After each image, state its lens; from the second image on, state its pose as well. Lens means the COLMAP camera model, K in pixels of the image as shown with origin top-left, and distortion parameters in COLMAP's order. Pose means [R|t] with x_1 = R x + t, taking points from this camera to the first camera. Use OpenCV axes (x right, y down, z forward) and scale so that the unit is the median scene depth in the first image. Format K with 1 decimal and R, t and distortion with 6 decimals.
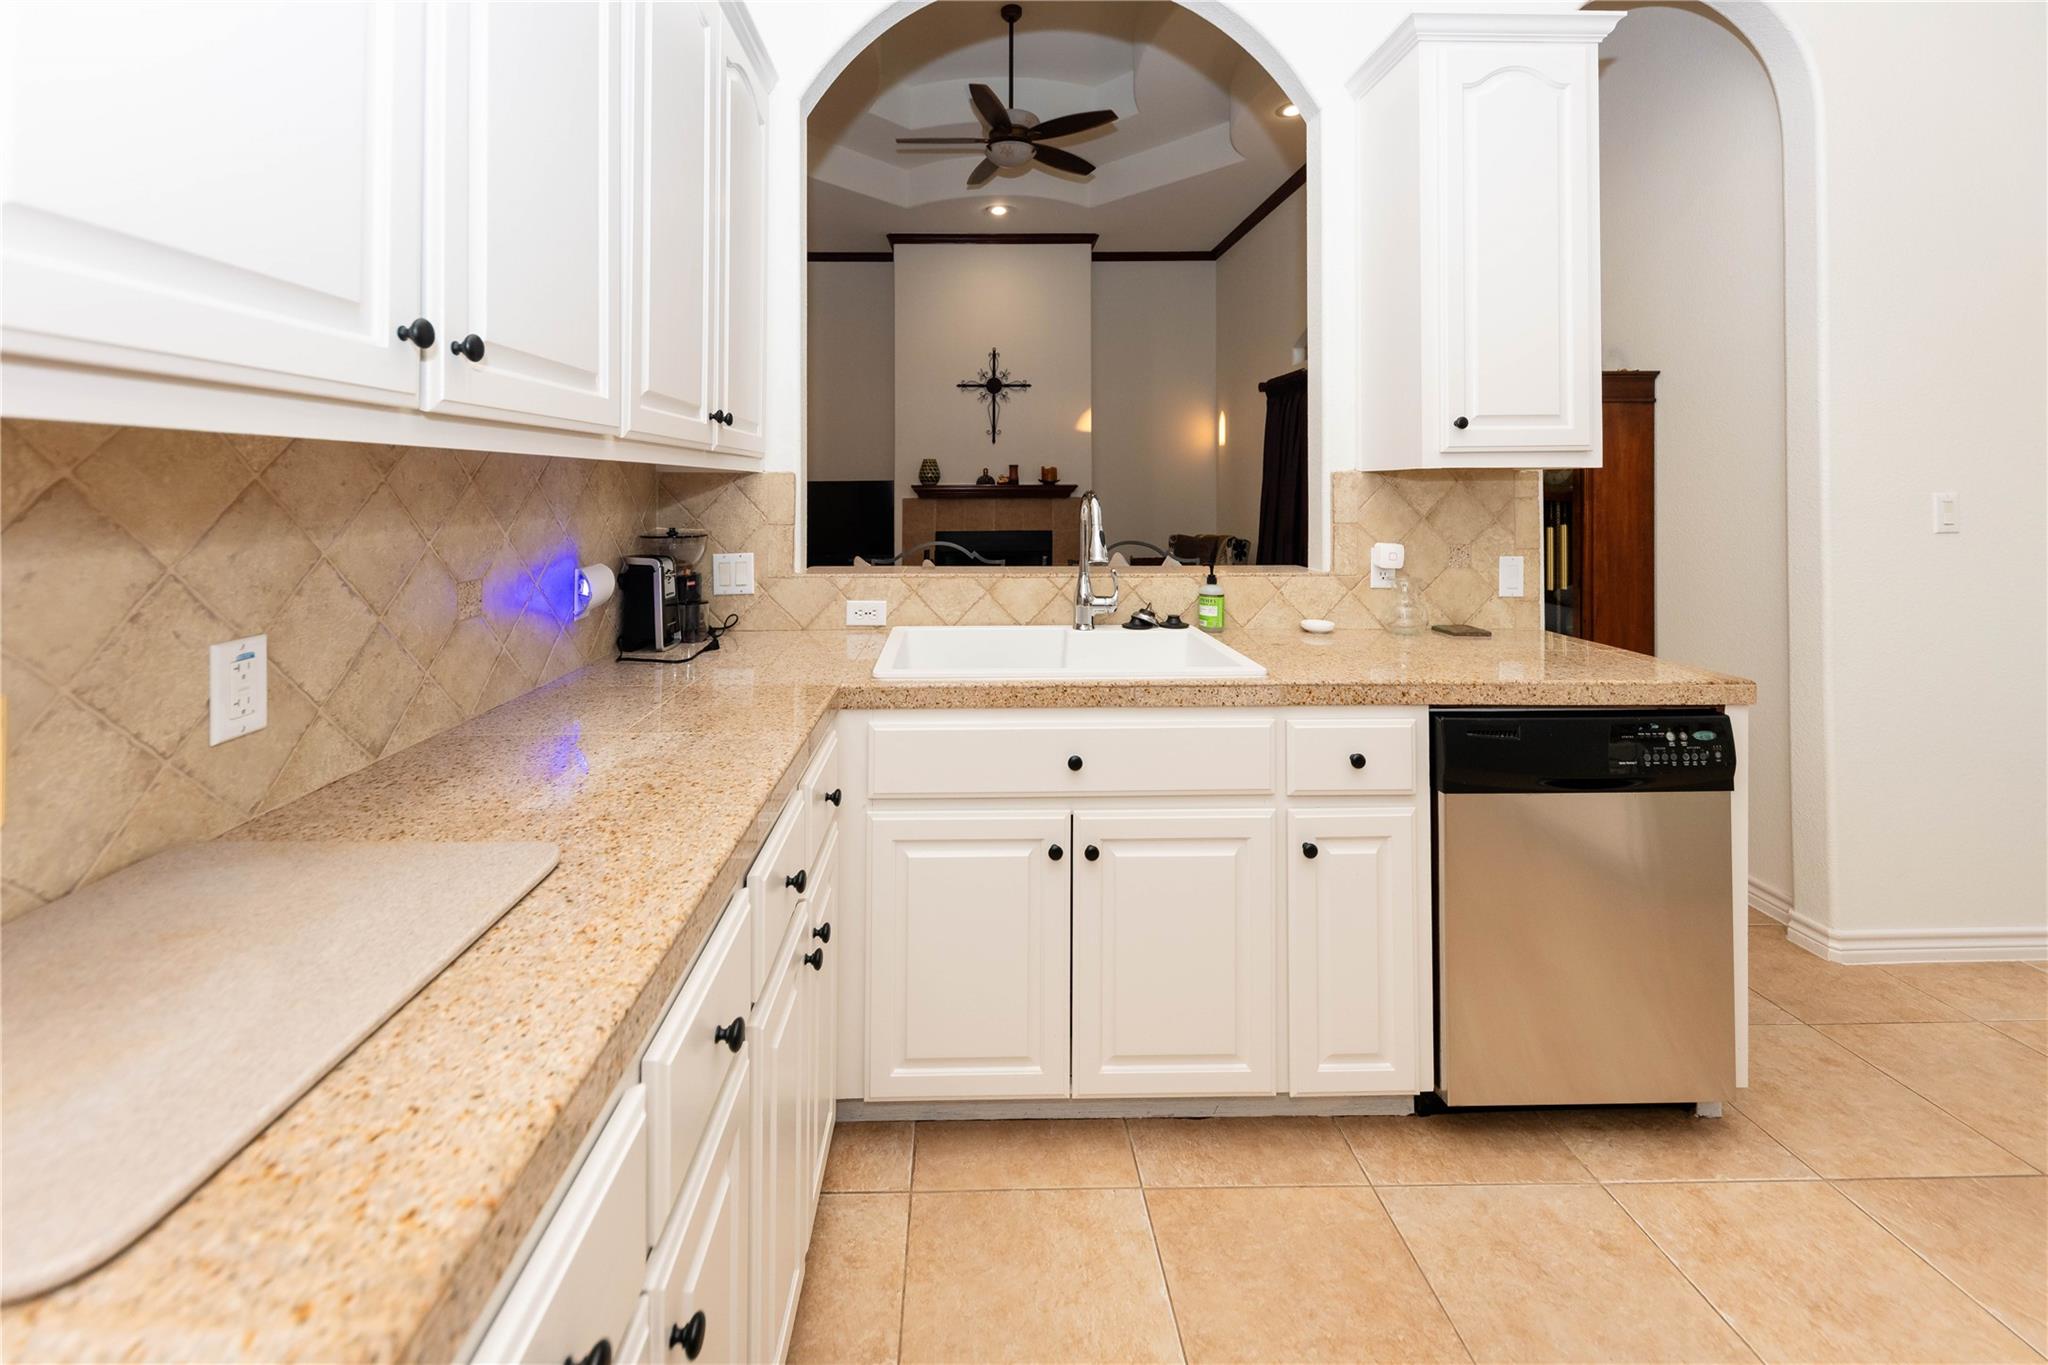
lens RADIAL K [[806.8, 0, 966.6], [0, 806.8, 460.7], [0, 0, 1]] dist [0.005899, -0.000981]
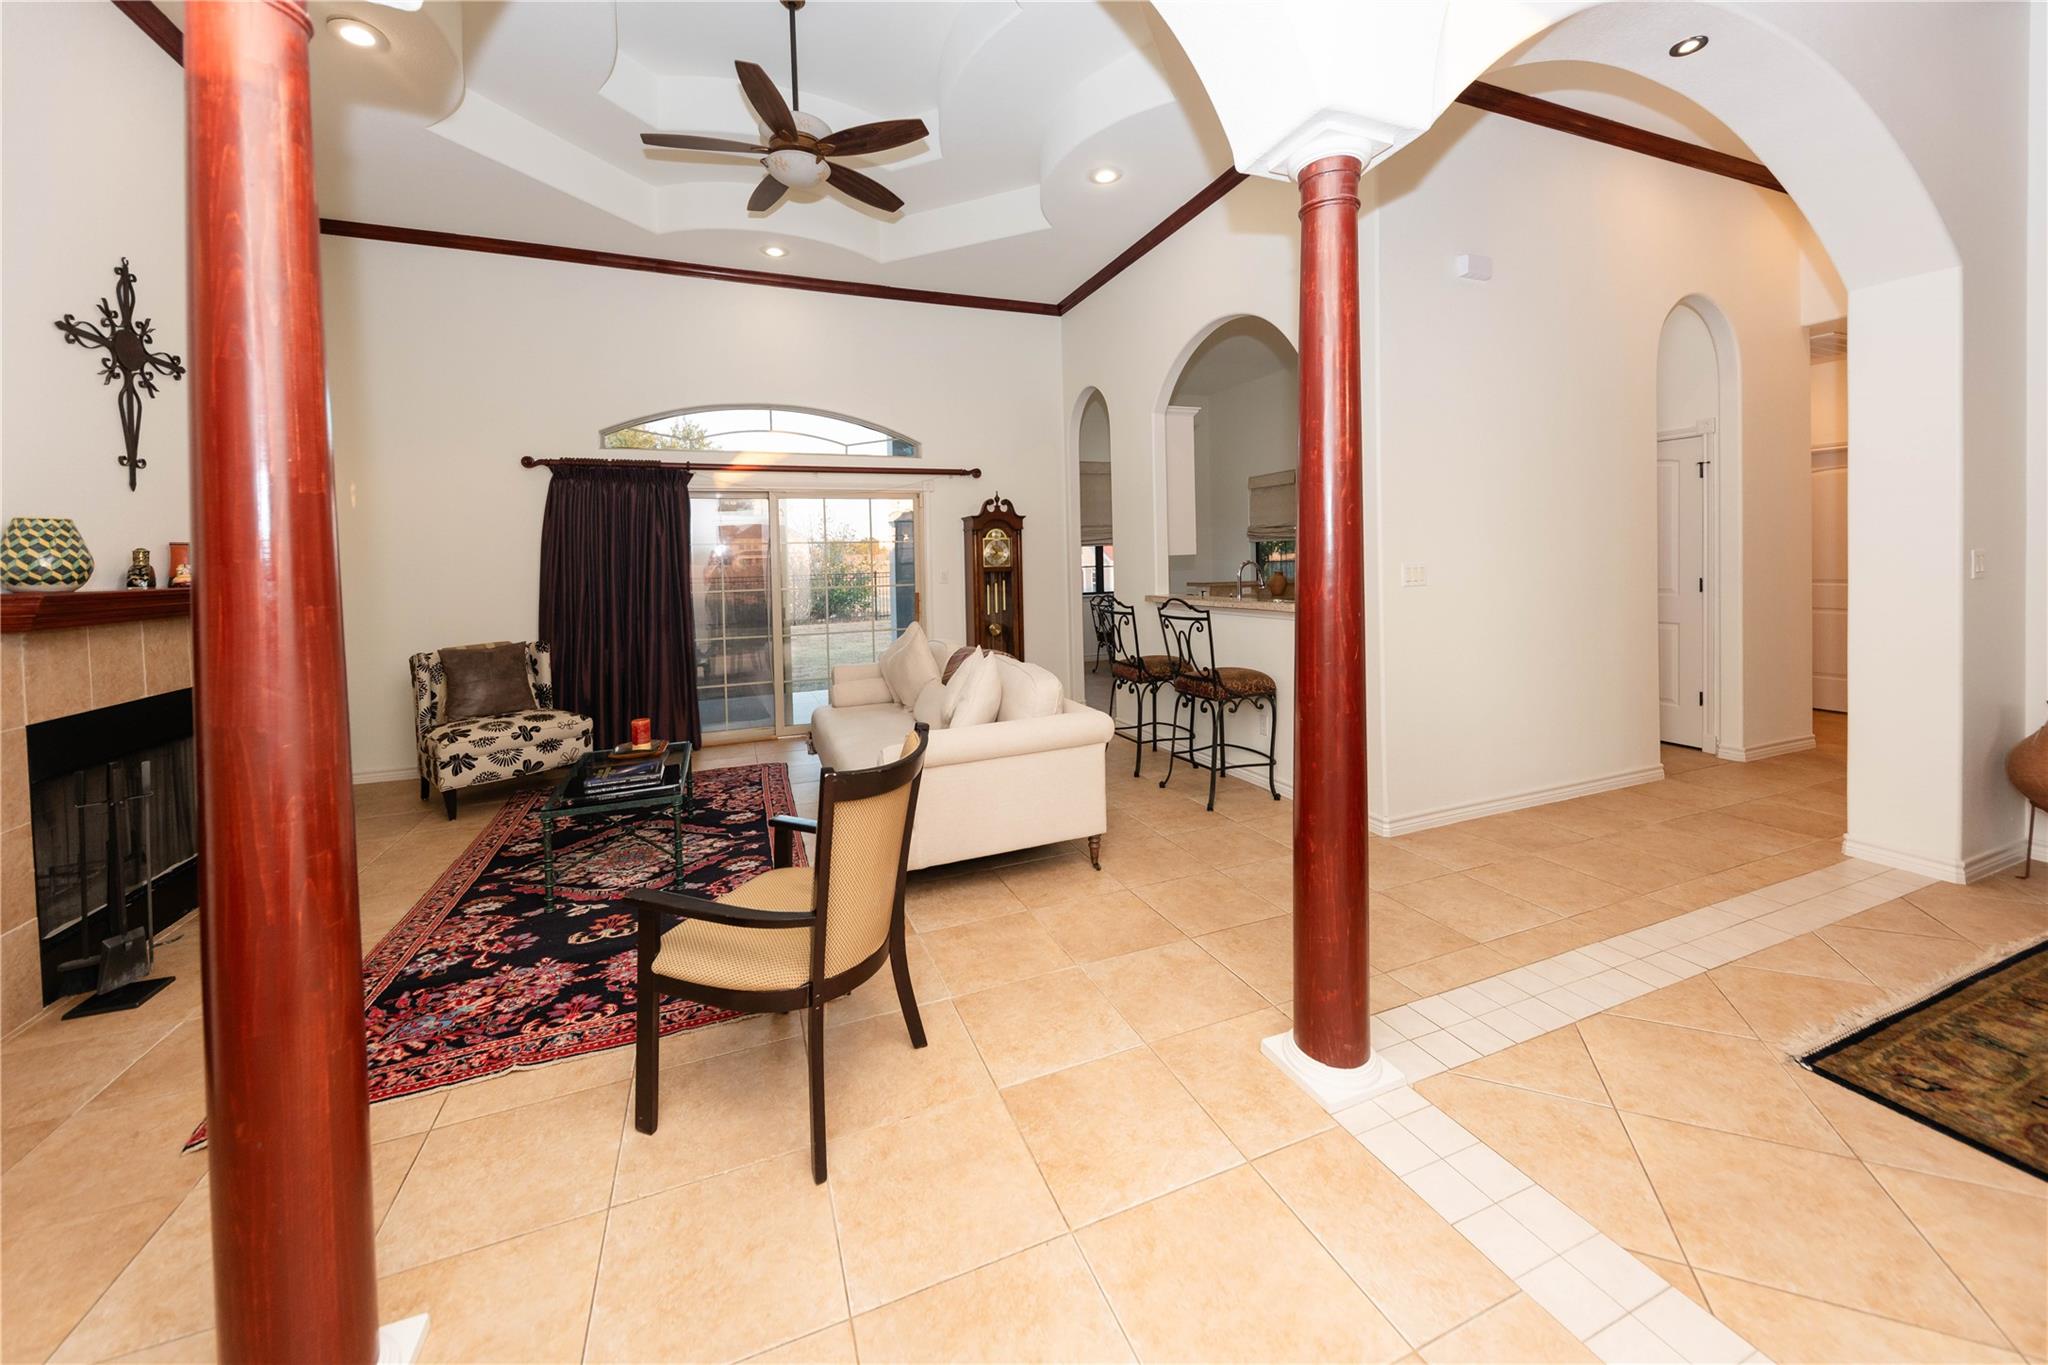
lens RADIAL K [[762.4, 0, 1031.8], [0, 762.4, 553.9], [0, 0, 1]] dist [0.008389, -0.000206]
pose [[-0.372691, 0.020543, 0.927728, -1.656661], [-0.001468, 0.999741, -0.022728, 0.067095], [-0.927954, -0.009832, -0.372564, 2.342309]]
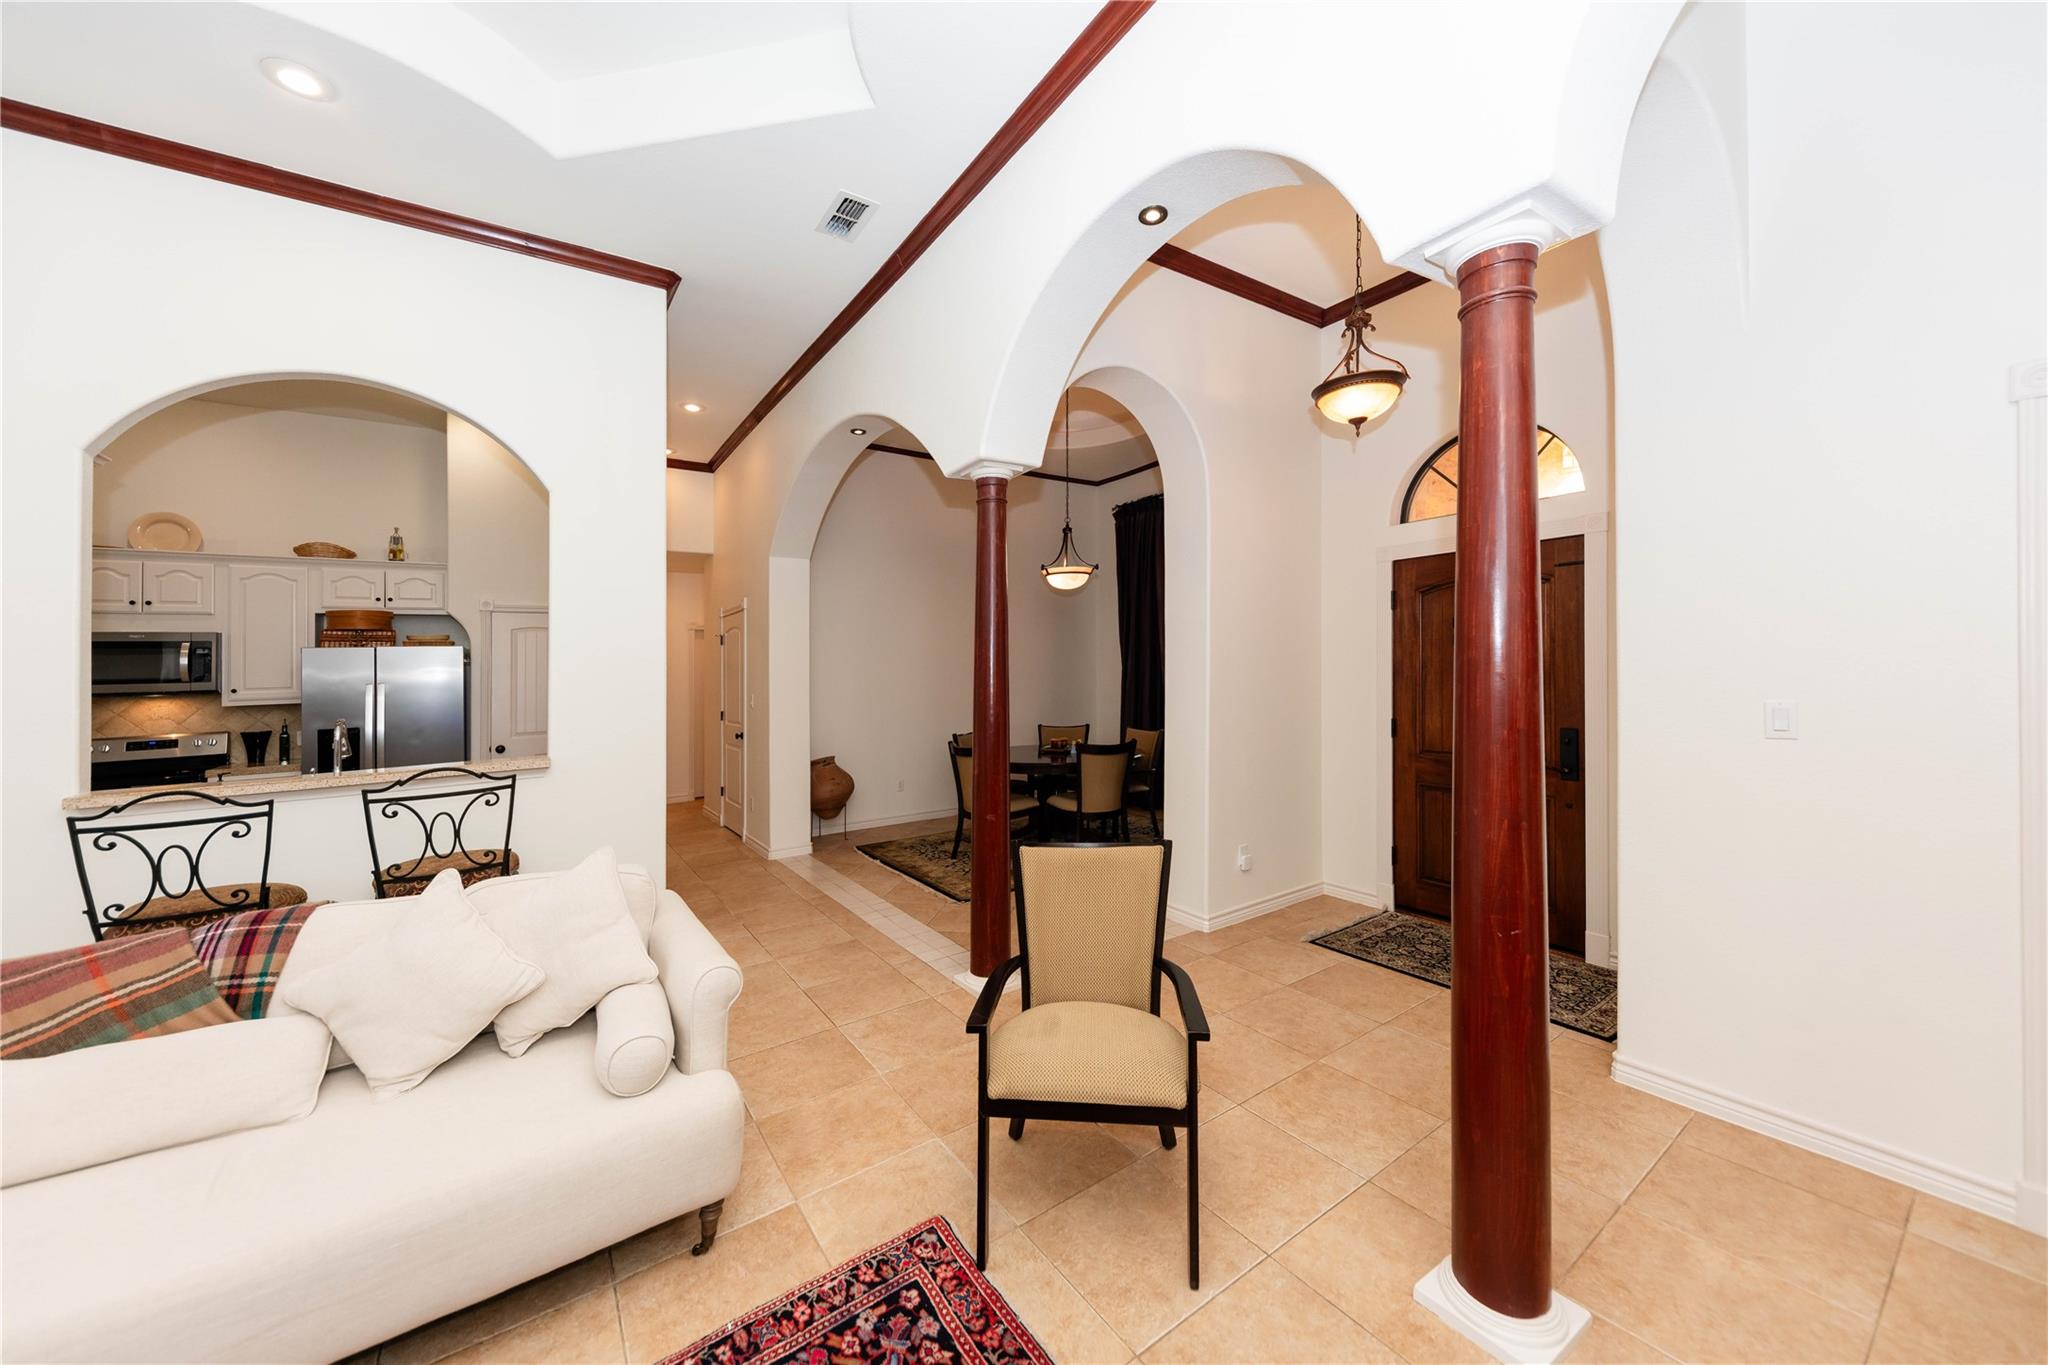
lens RADIAL K [[709.8, 0, 1021.0], [0, 709.8, 661.7], [0, 0, 1]] dist [0.001008, -0.000100]
pose [[-0.824547, 0.020094, -0.565436, -0.183002], [0.048118, 0.998239, -0.034692, 0.035997], [0.563744, -0.055813, -0.824062, 2.956203]]
